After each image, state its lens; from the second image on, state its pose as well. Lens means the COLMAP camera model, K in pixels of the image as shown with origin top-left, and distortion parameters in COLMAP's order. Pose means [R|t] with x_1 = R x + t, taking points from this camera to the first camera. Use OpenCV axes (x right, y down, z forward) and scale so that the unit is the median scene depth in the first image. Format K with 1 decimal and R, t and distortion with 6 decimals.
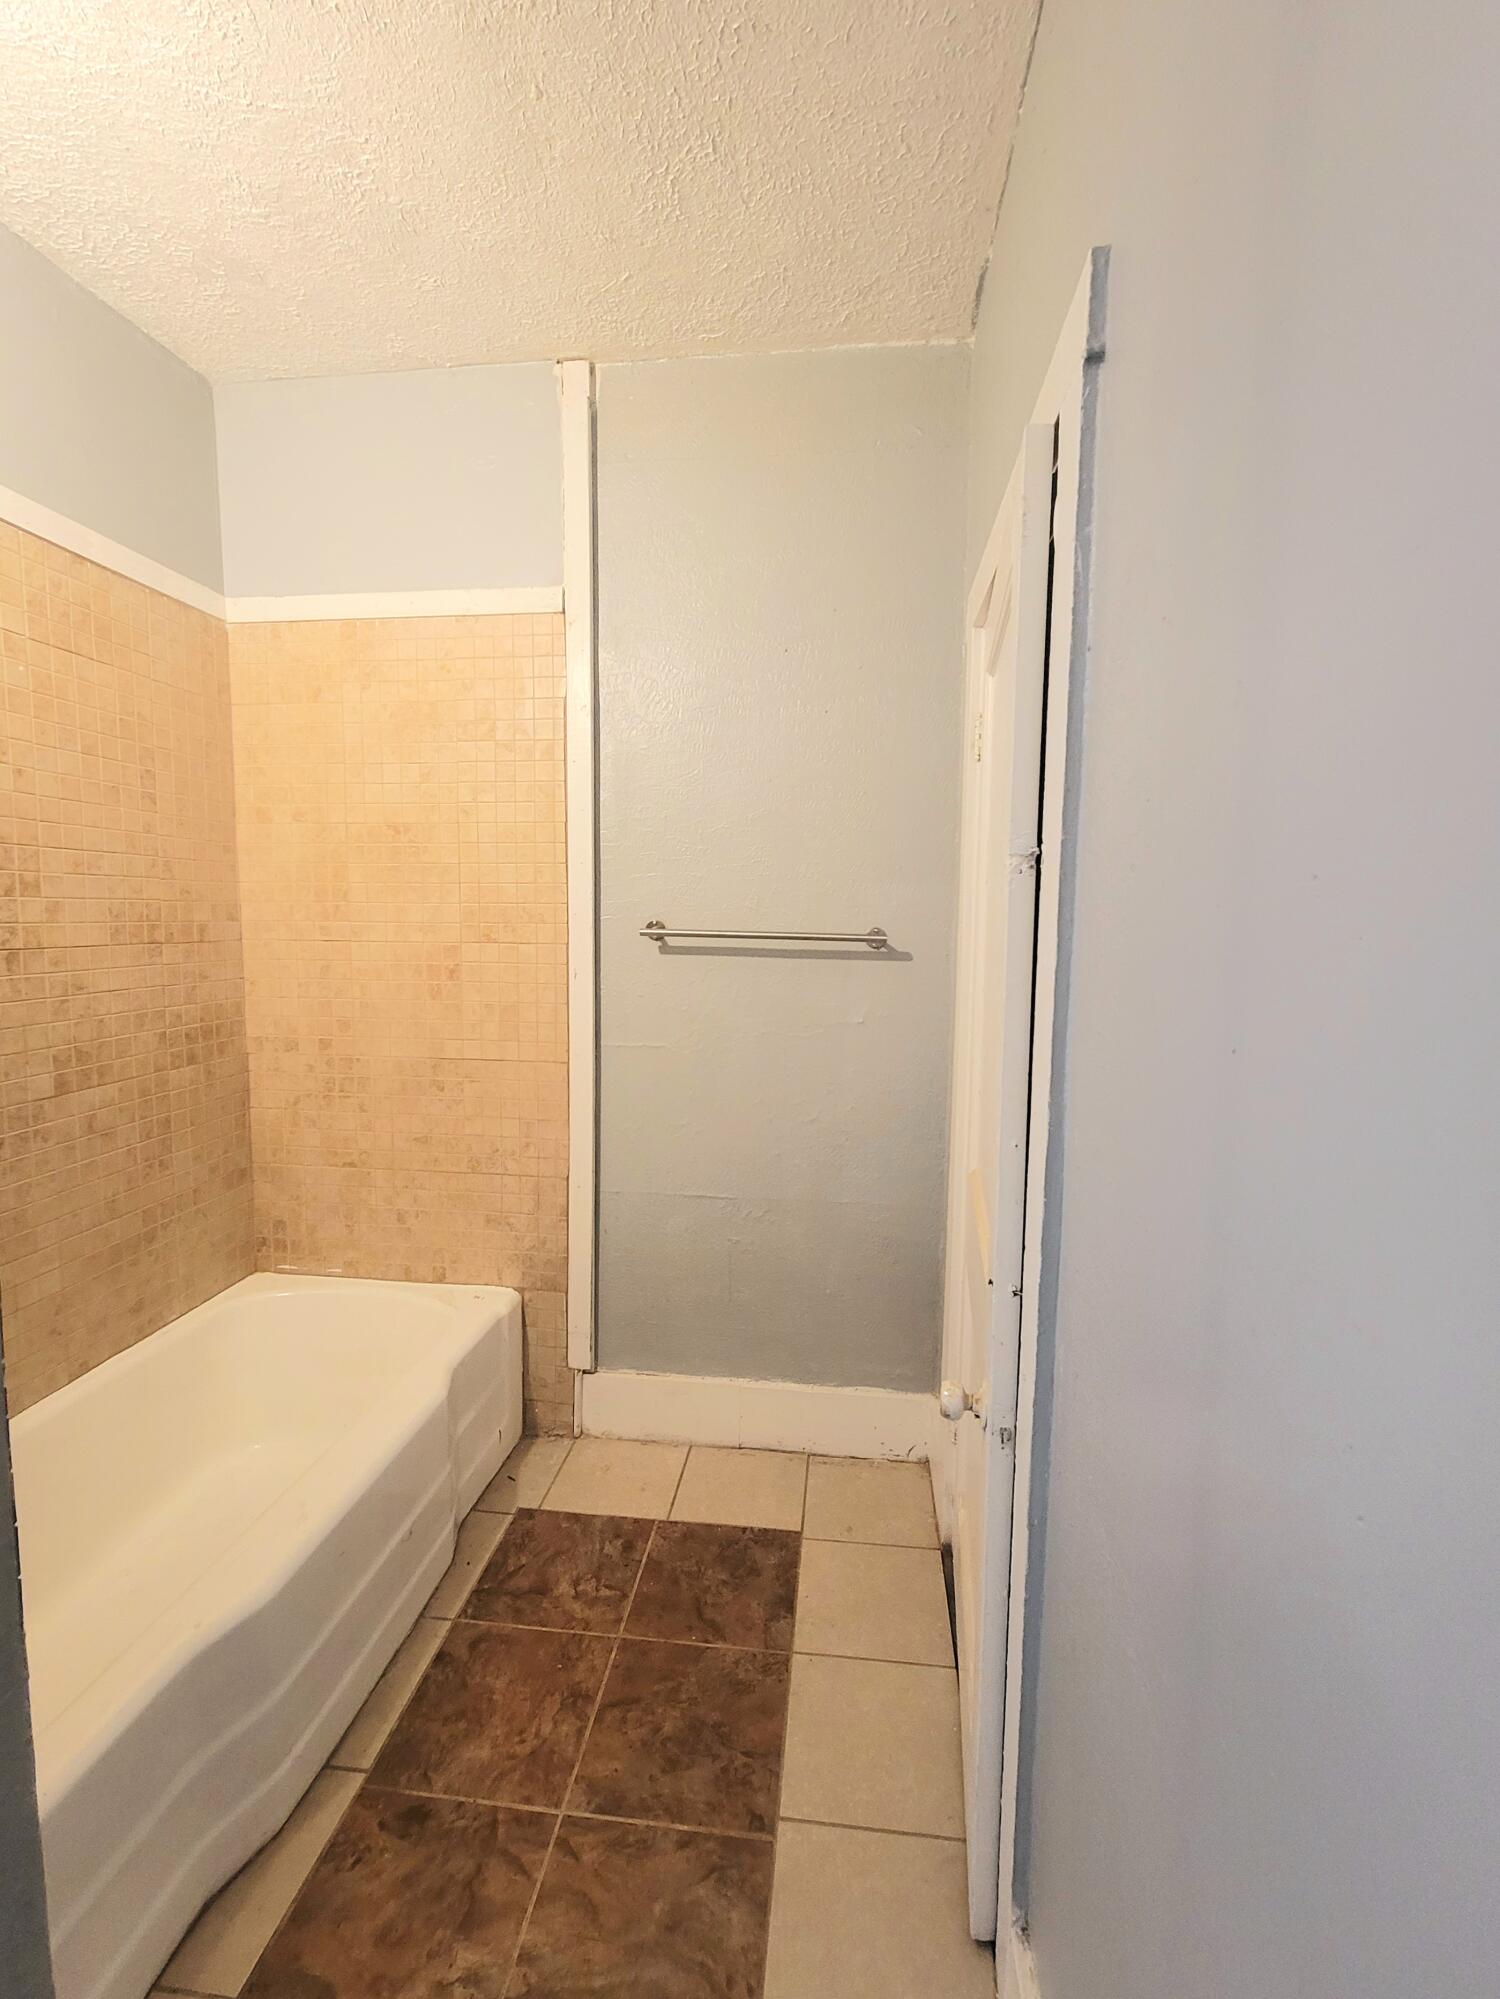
lens RADIAL K [[892.6, 0, 750.0], [0, 892.6, 999.5], [0, 0, 1]] dist [0.023074, 0.000429]
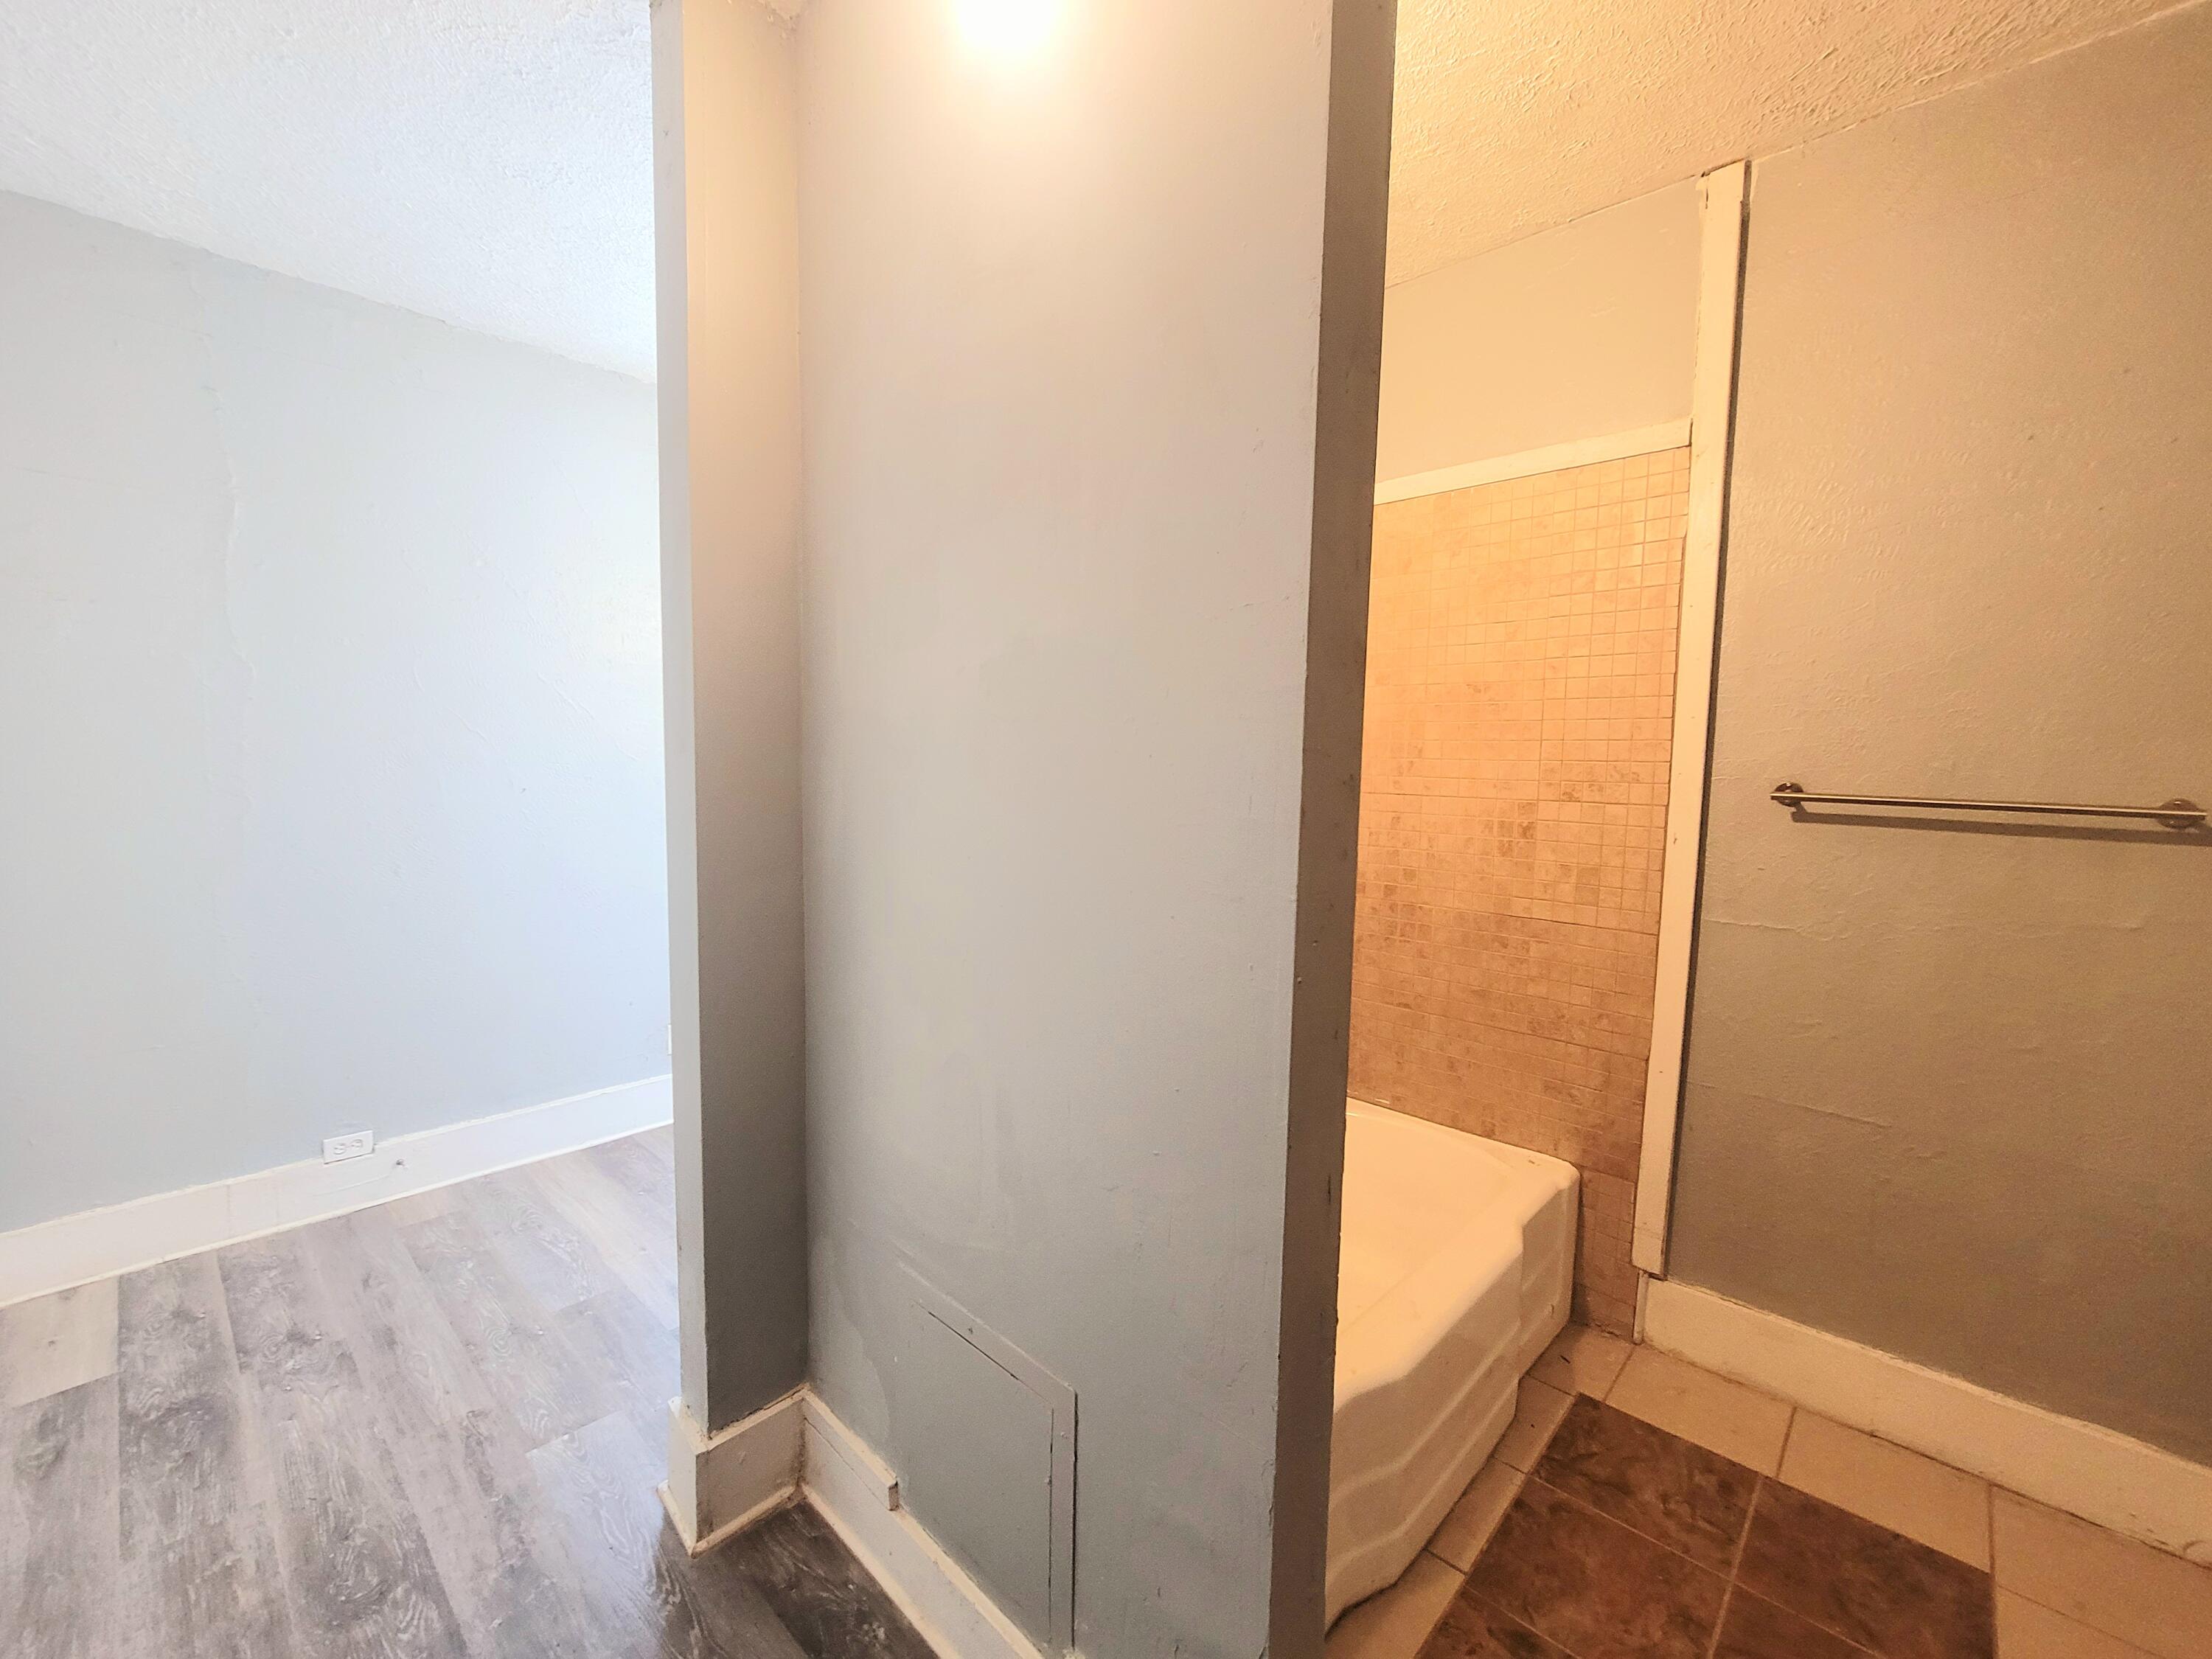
lens RADIAL K [[917.3, 0, 1107.8], [0, 917.3, 840.2], [0, 0, 1]] dist [0.014355, -0.003153]
pose [[0.809463, 0.059155, -0.584183, -0.112989], [-0.066301, 0.997758, 0.009165, 0.002272], [0.583416, 0.031313, 0.811570, -0.100099]]
